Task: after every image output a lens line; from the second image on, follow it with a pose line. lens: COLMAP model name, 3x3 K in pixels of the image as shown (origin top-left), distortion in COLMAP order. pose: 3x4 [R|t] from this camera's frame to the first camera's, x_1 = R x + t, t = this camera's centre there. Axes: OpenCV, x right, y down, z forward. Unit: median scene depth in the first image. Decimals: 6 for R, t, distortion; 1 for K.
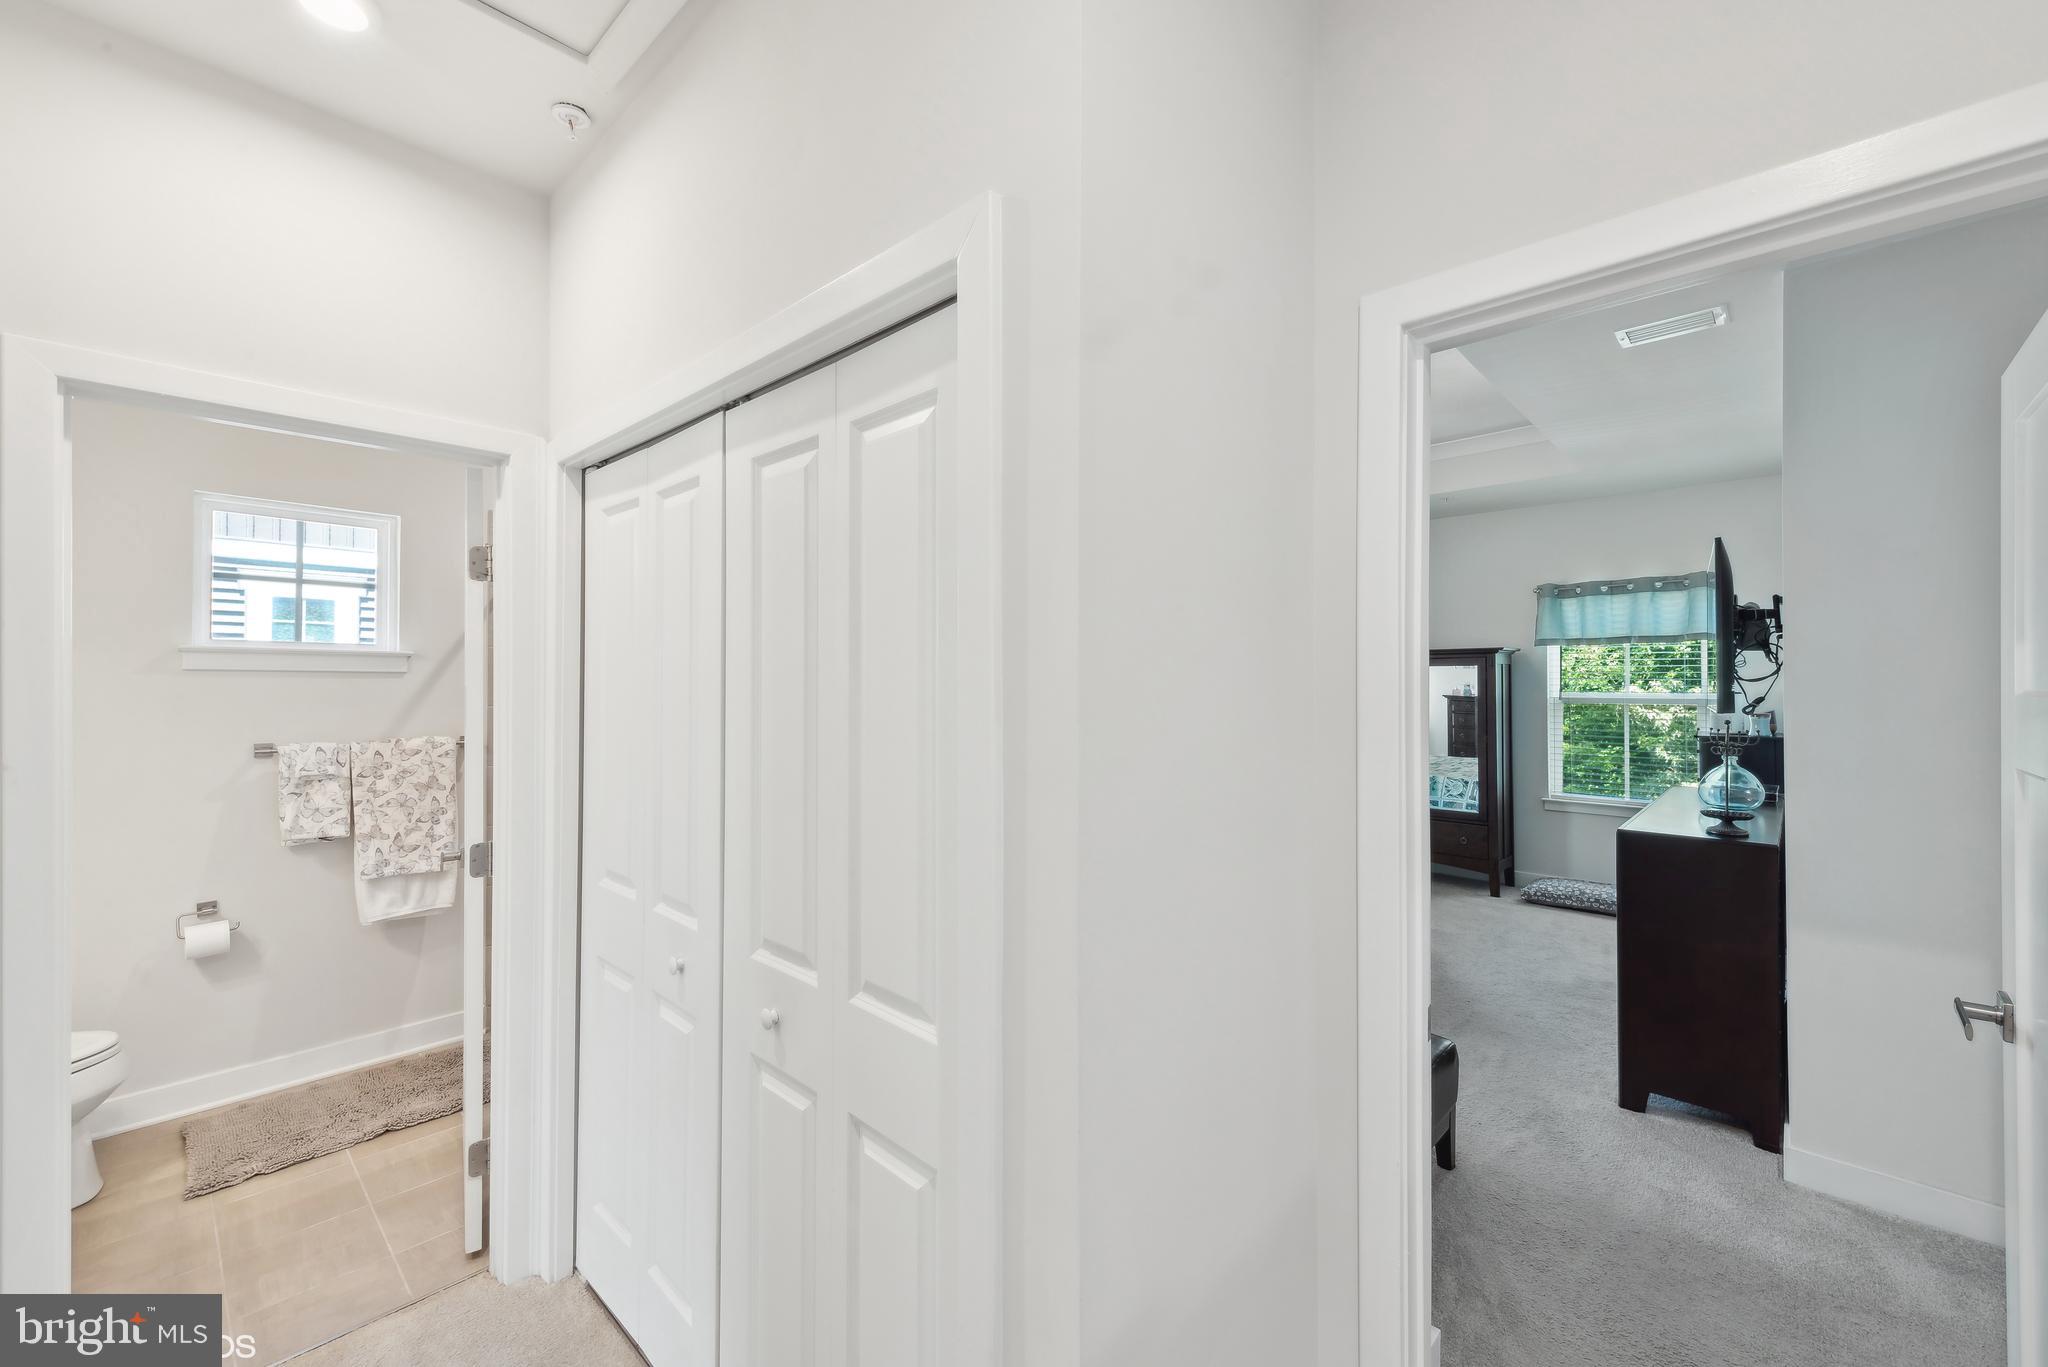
lens RADIAL K [[804.8, 0, 1066.7], [0, 804.8, 685.0], [0, 0, 1]] dist [0.018535, -0.003145]
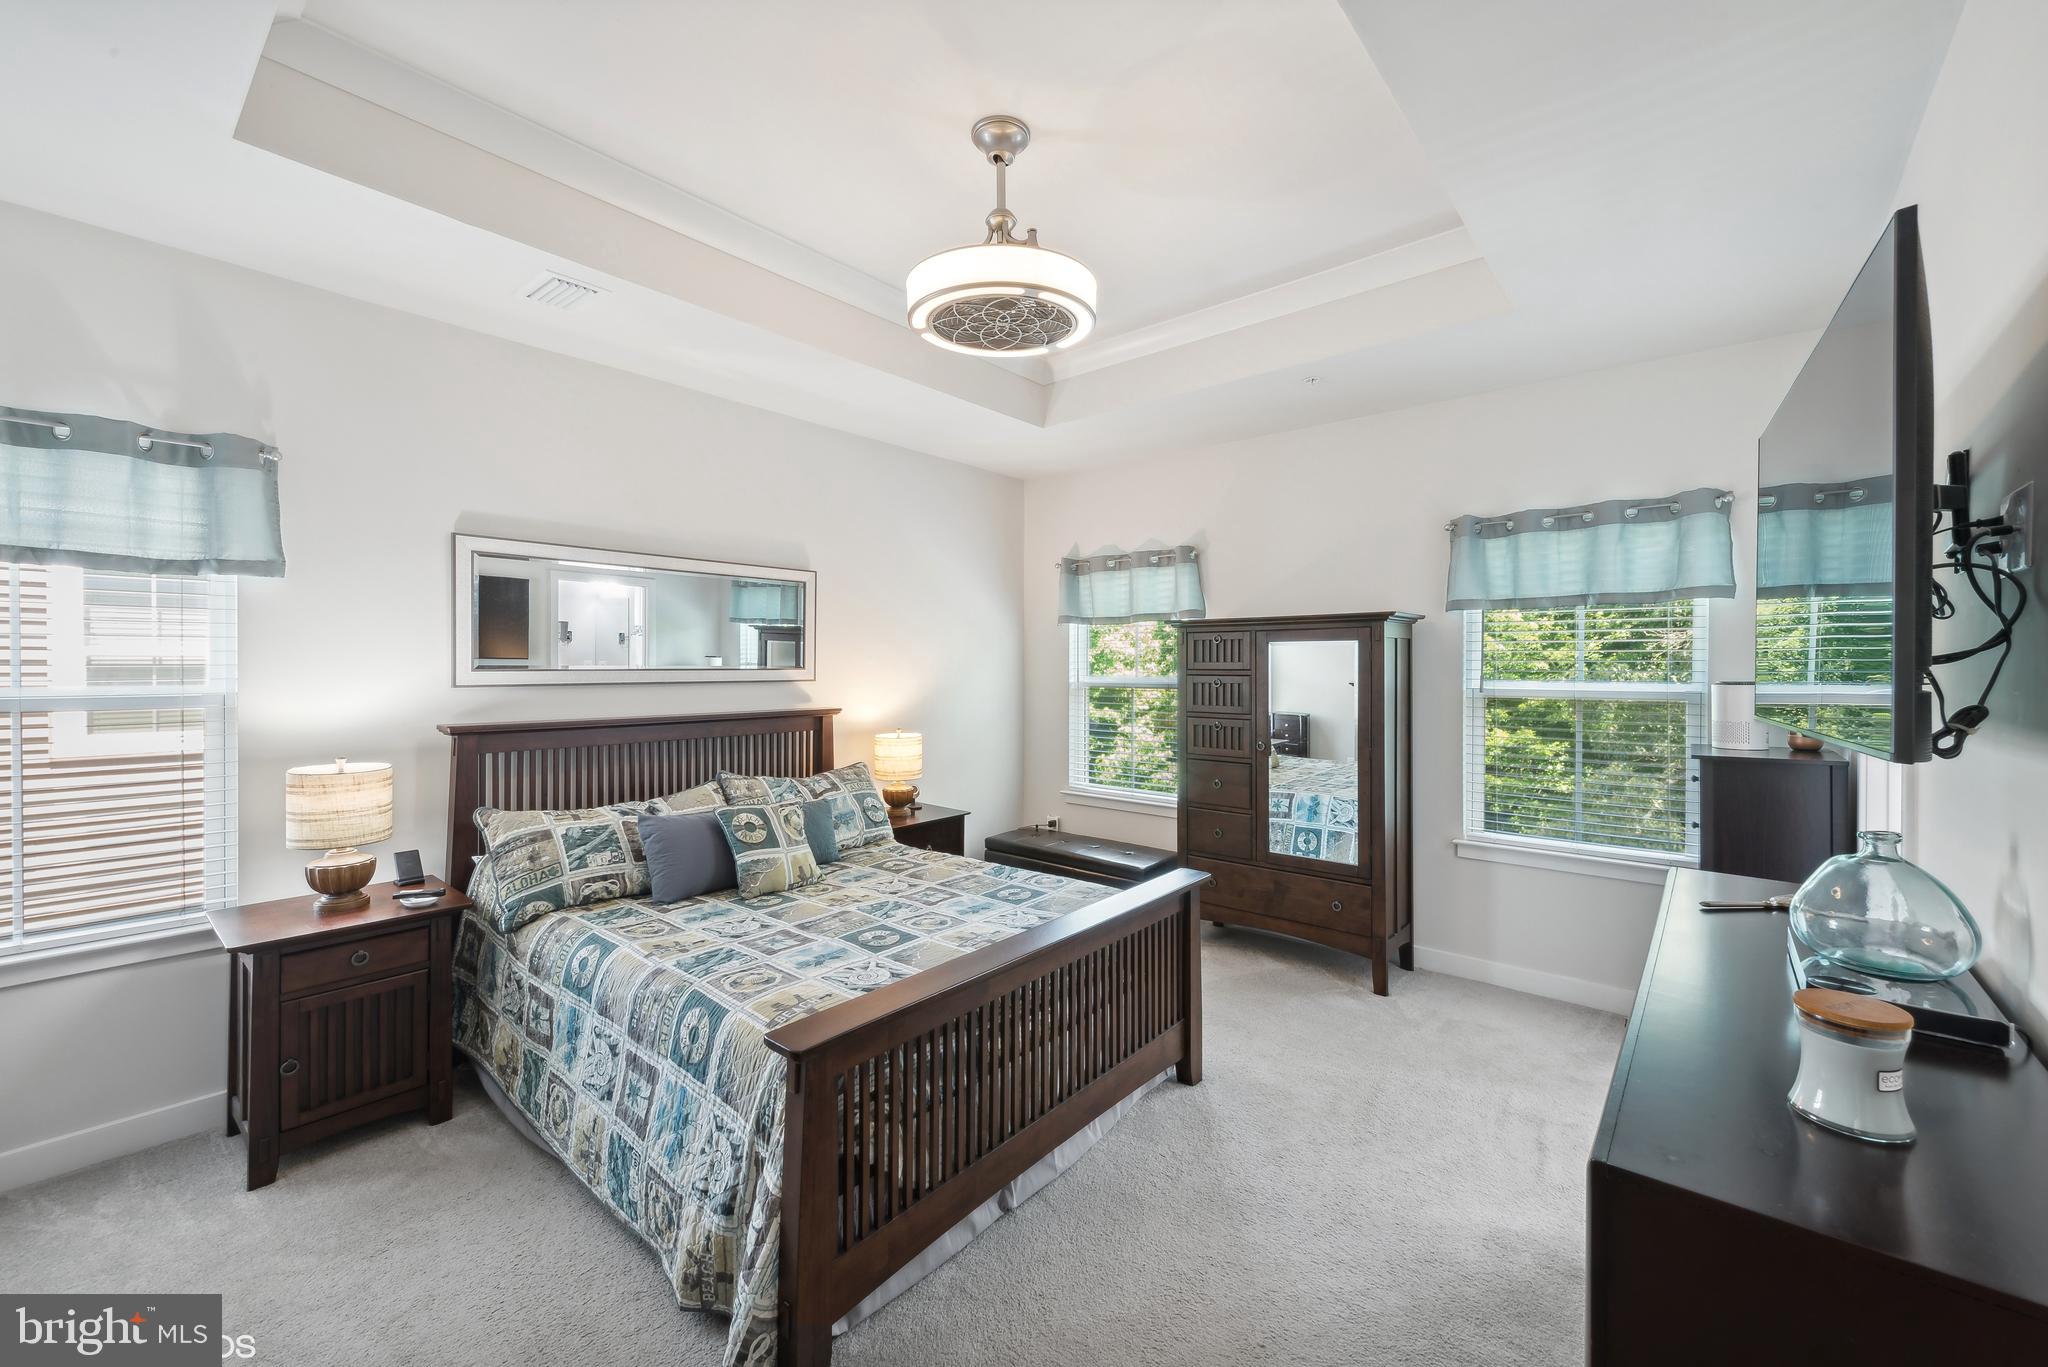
lens RADIAL K [[804.8, 0, 1082.2], [0, 804.8, 681.9], [0, 0, 1]] dist [0.018535, -0.003145]
pose [[0.998307, -0.001189, 0.058152, 0.251852], [-0.000796, 0.999418, 0.034105, -0.012812], [-0.058159, -0.034093, 0.997725, 0.370075]]
